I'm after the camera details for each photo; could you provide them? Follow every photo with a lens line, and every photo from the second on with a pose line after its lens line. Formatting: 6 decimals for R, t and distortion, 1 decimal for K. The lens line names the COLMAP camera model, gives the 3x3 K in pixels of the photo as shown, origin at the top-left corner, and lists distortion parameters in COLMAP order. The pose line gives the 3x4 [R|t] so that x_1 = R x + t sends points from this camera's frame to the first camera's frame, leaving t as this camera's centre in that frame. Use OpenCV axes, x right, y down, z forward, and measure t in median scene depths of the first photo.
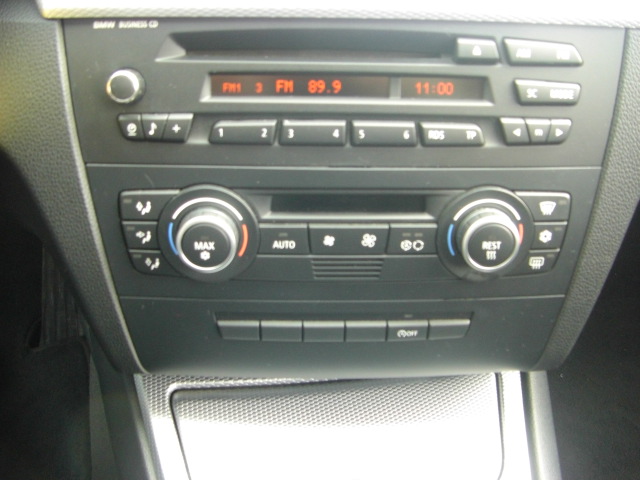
lens RADIAL K [[717.5, 0, 320.0], [0, 717.5, 240.0], [0, 0, 1]] dist [-0.177412, 0.175439]
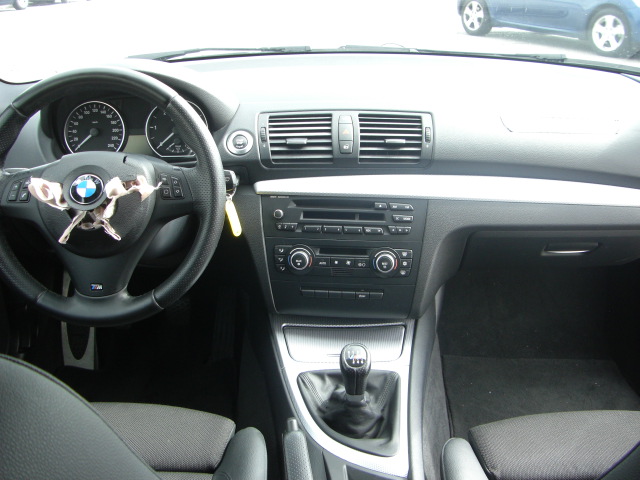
lens RADIAL K [[717.5, 0, 320.0], [0, 717.5, 240.0], [0, 0, 1]] dist [-0.177412, 0.175439]
pose [[0.987331, 0.023671, -0.156899, 0.465735], [-0.059419, 0.972017, -0.227270, 0.672231], [0.147129, 0.233713, 0.961109, -2.257570]]
